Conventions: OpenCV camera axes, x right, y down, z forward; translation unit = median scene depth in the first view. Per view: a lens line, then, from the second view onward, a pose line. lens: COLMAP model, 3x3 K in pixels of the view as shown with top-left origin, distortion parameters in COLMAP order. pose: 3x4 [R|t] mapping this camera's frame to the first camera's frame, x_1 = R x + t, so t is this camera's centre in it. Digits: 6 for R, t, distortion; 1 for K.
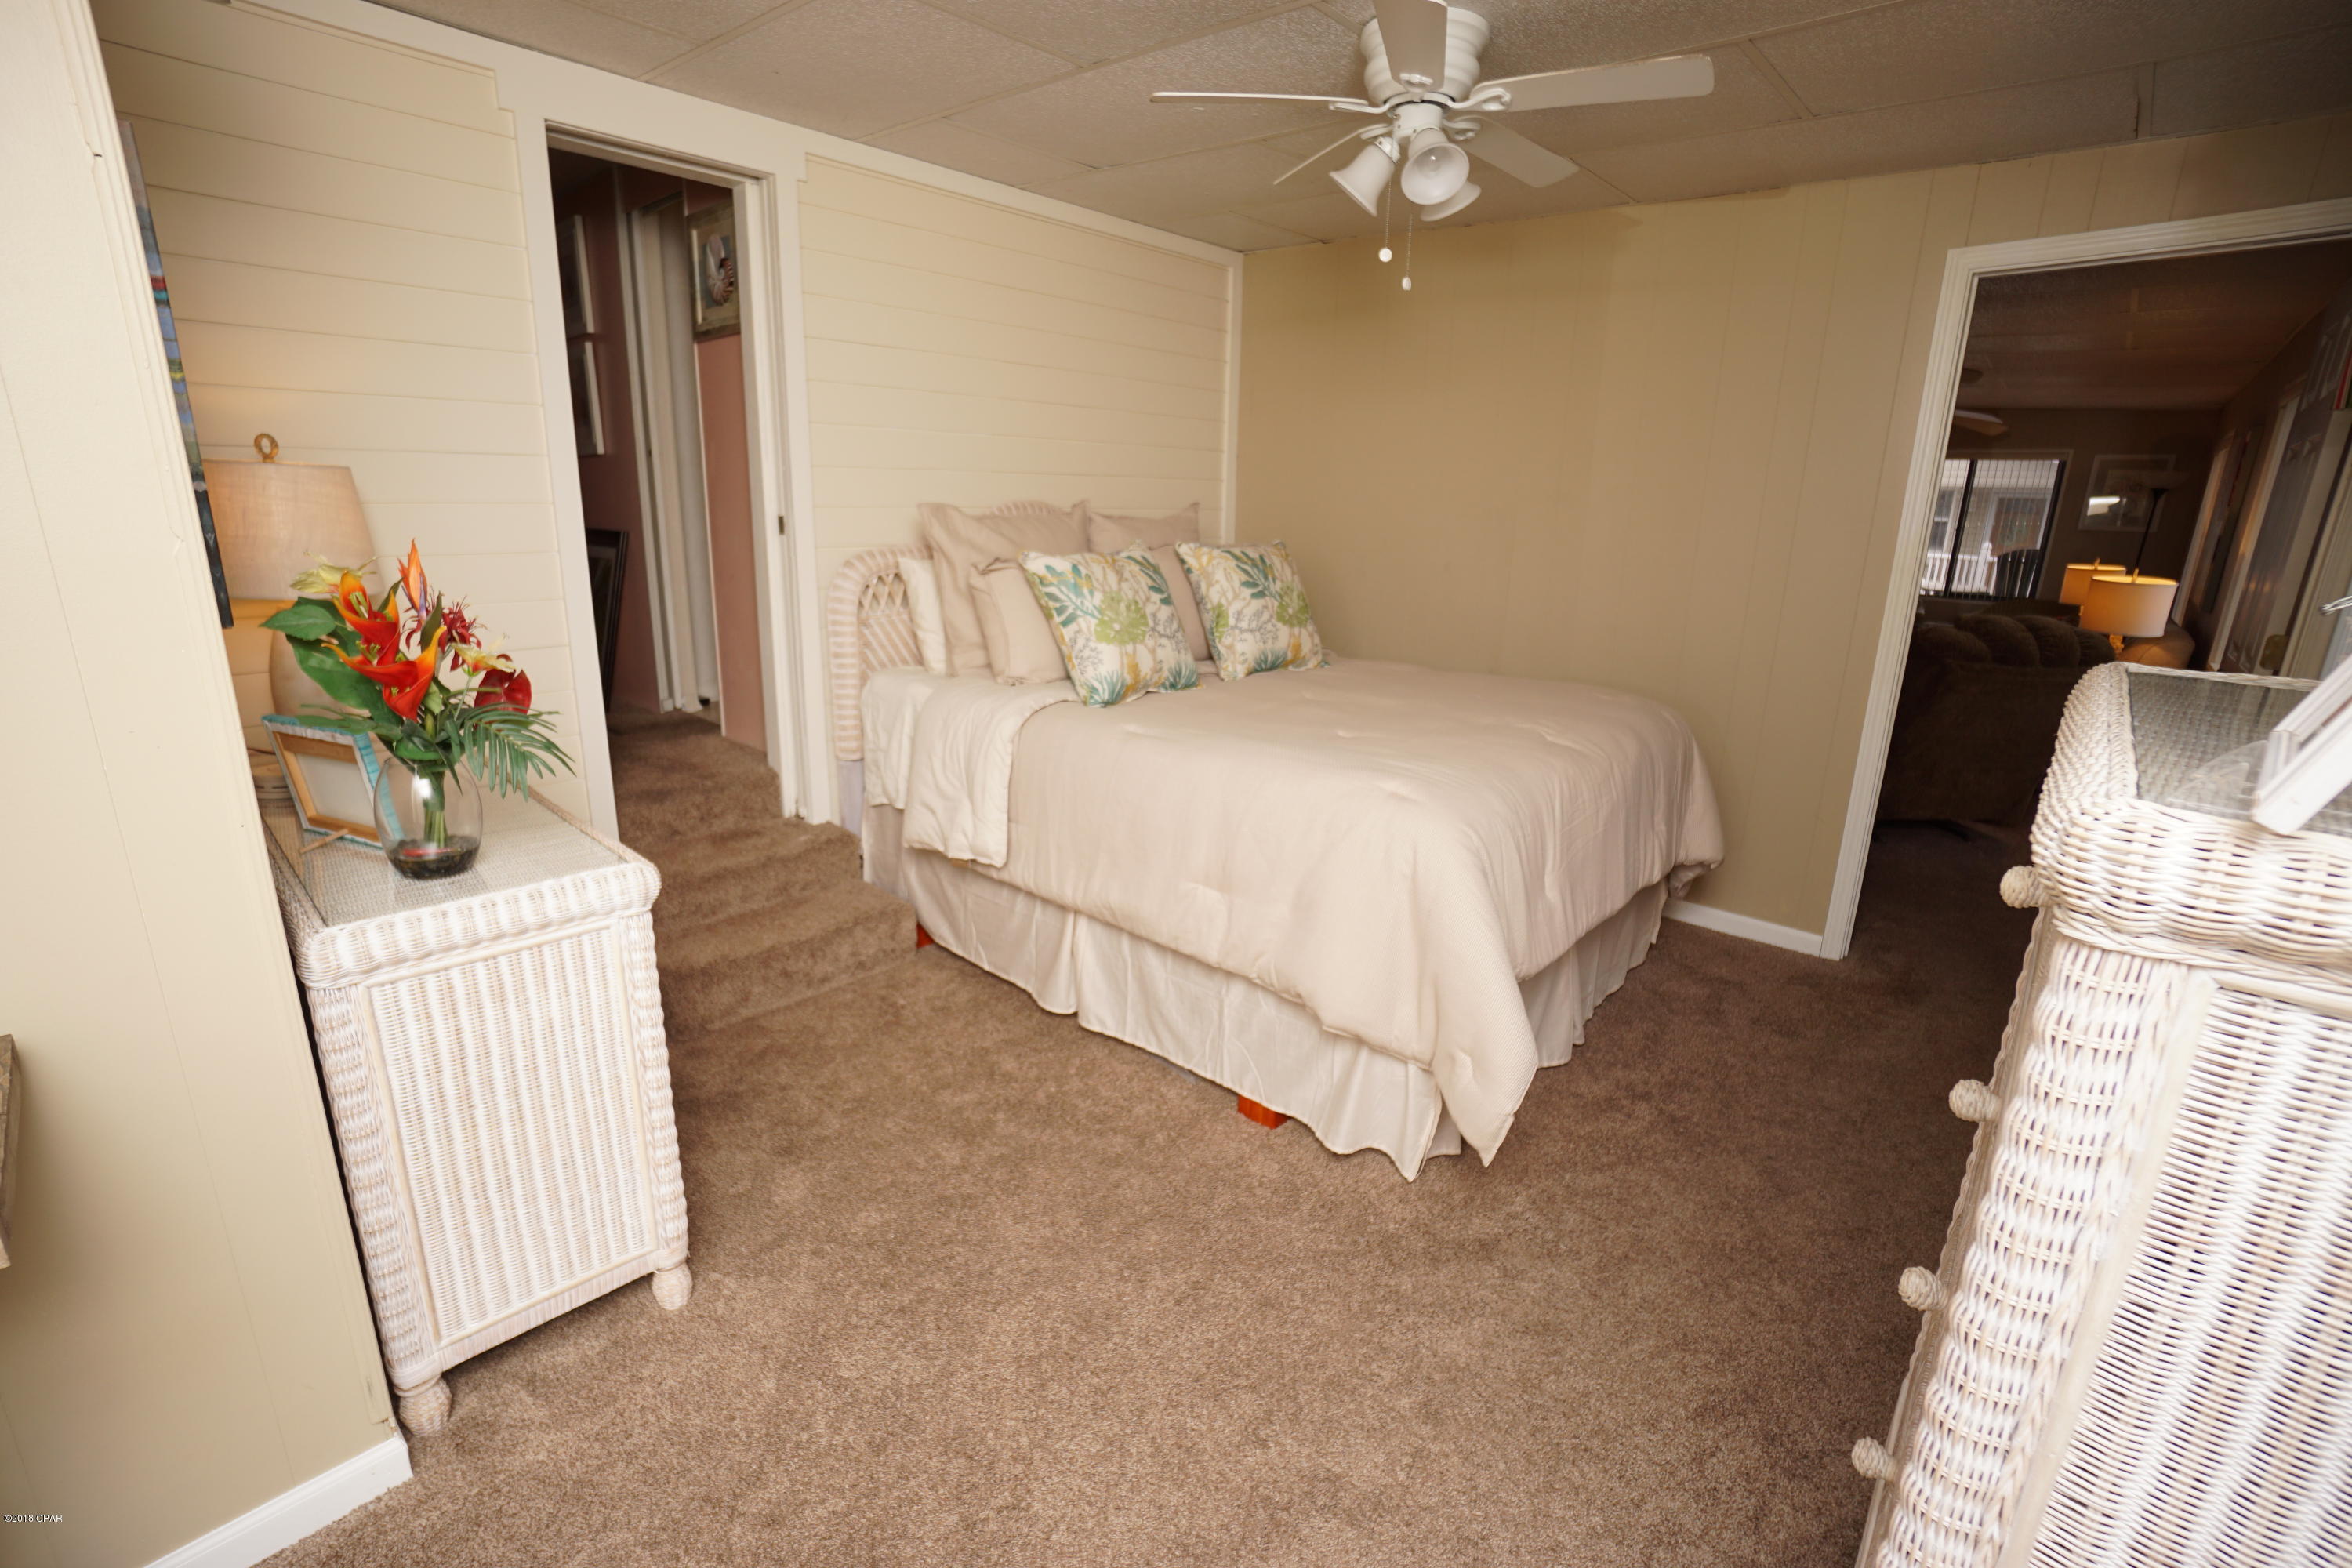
lens RADIAL K [[1033.4, 0, 1168.2], [0, 1033.4, 774.1], [0, 0, 1]] dist [-0.065943, 0.024149]
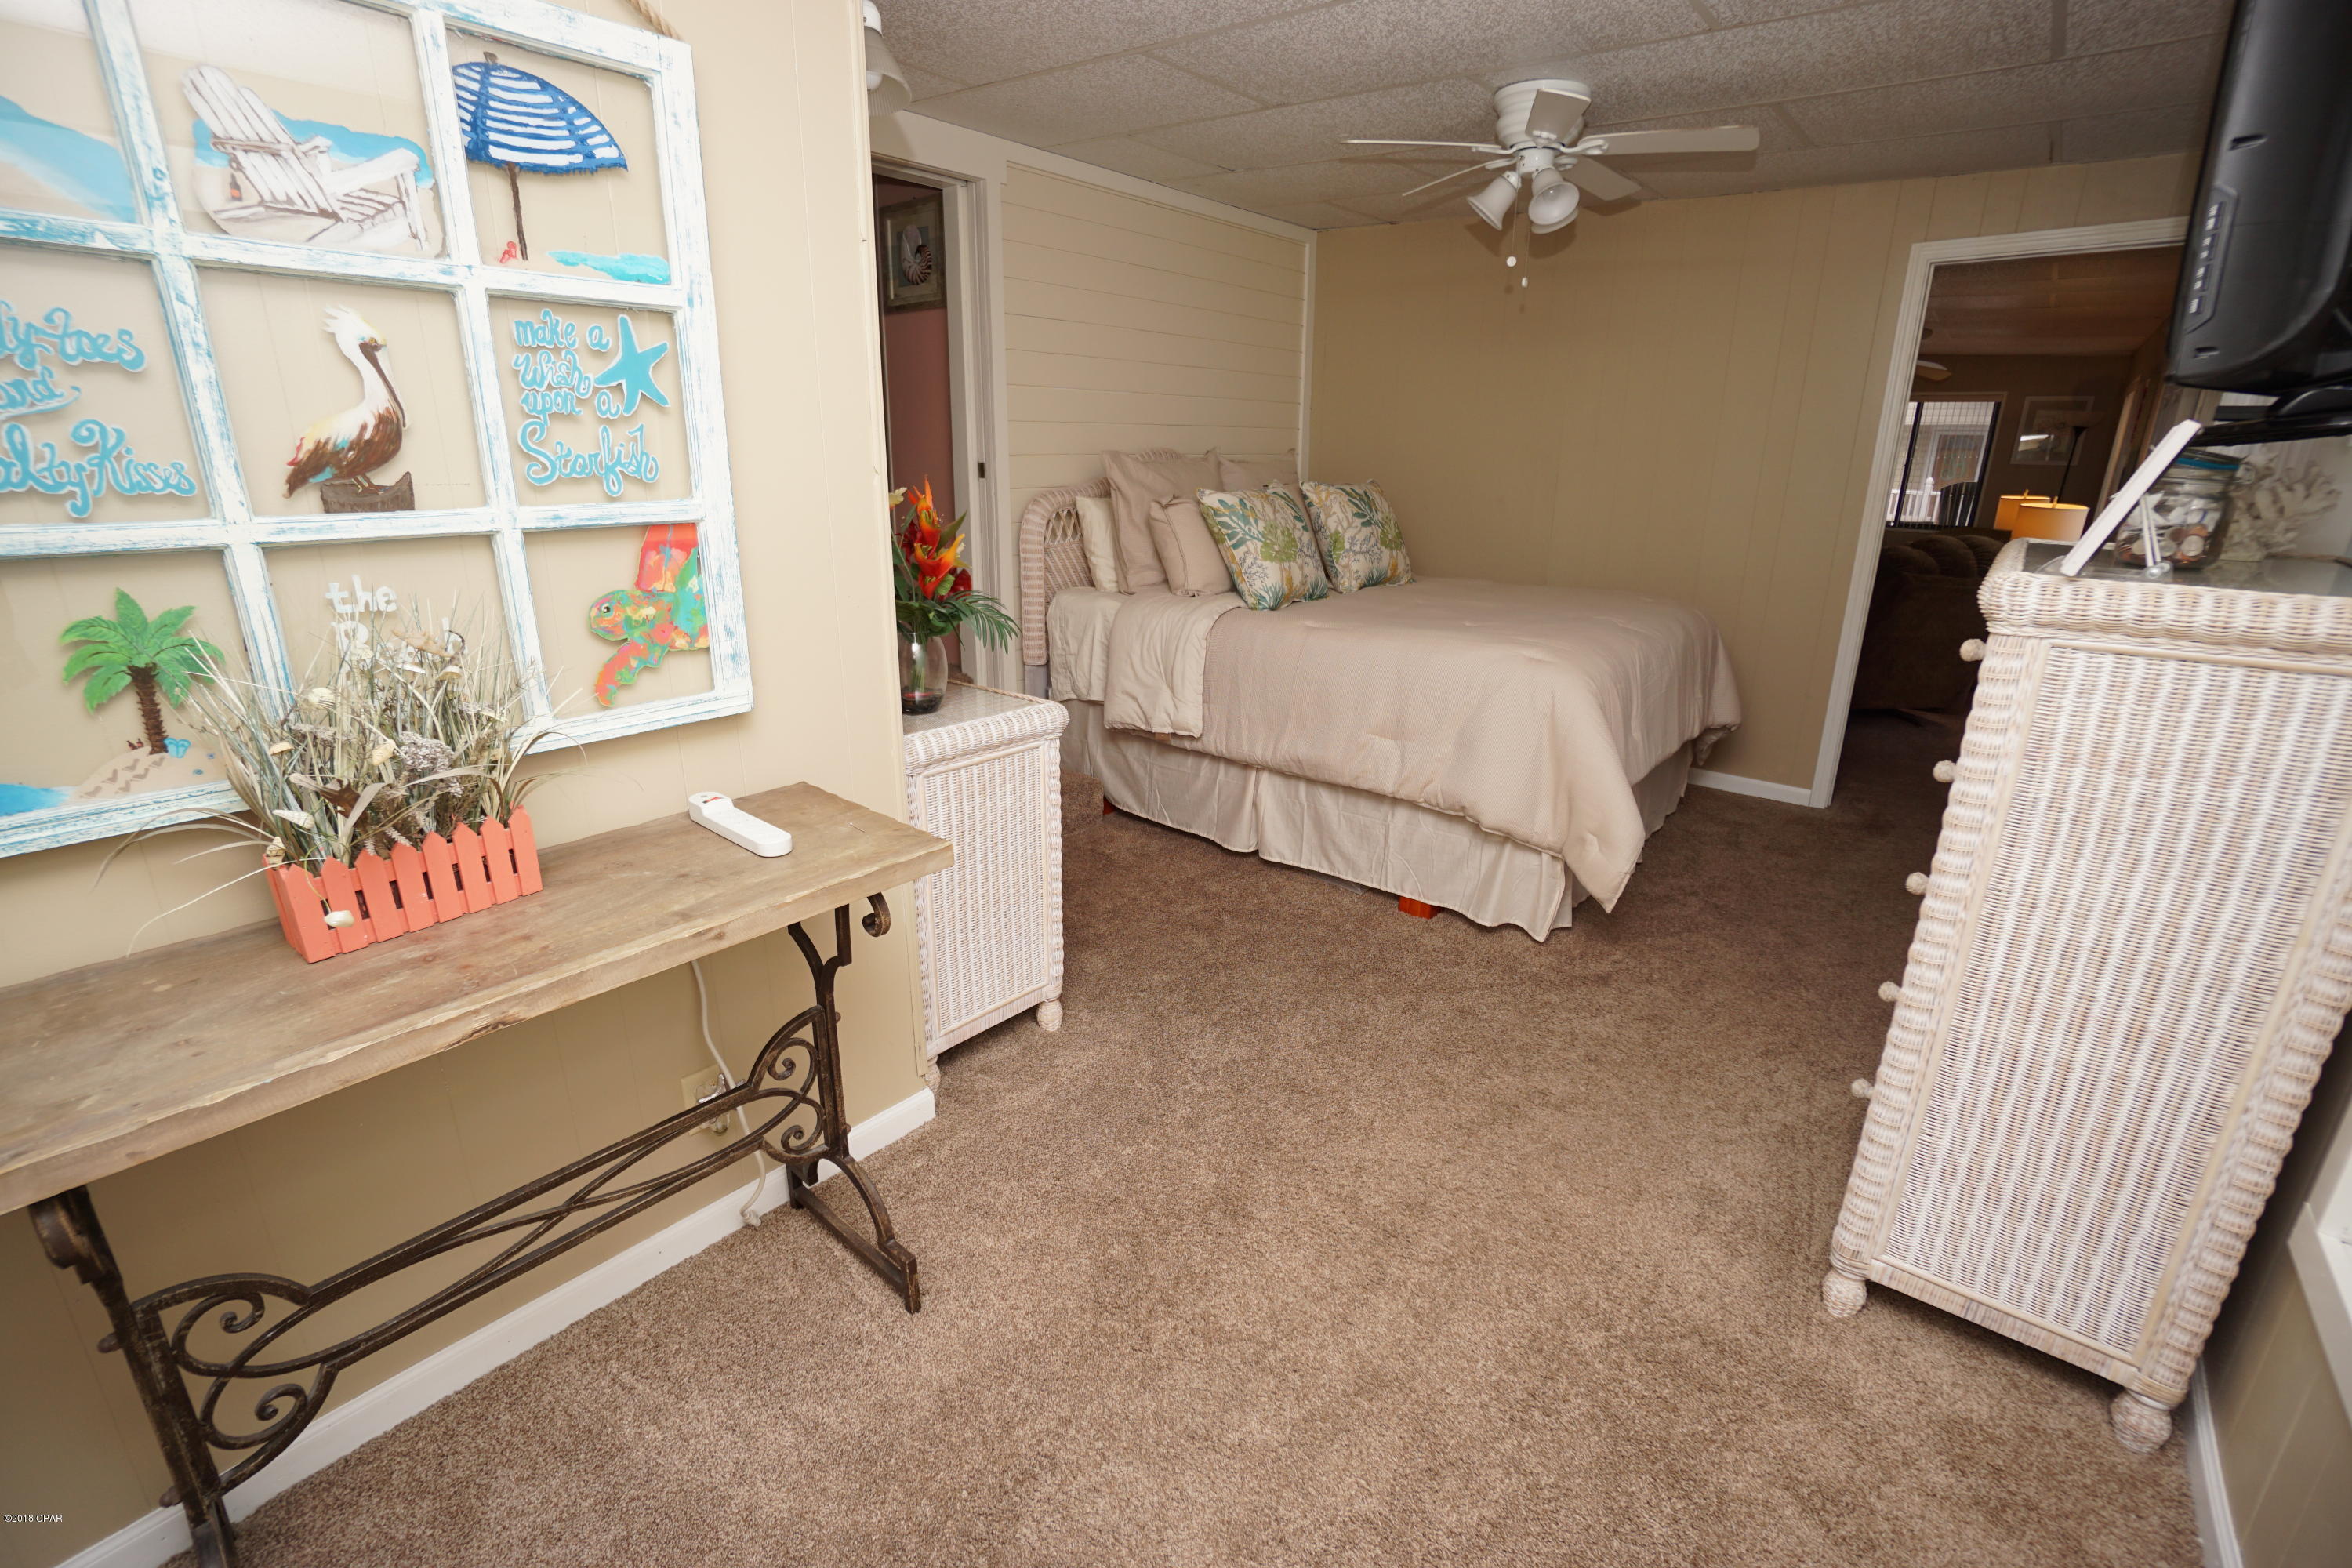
lens RADIAL K [[1034.2, 0, 1174.2], [0, 1034.2, 769.8], [0, 0, 1]] dist [-0.068338, 0.026020]
pose [[0.998707, -0.026654, 0.043278, -0.239267], [0.024700, 0.998678, 0.045072, 0.069148], [-0.044422, -0.043945, 0.998046, -0.269410]]
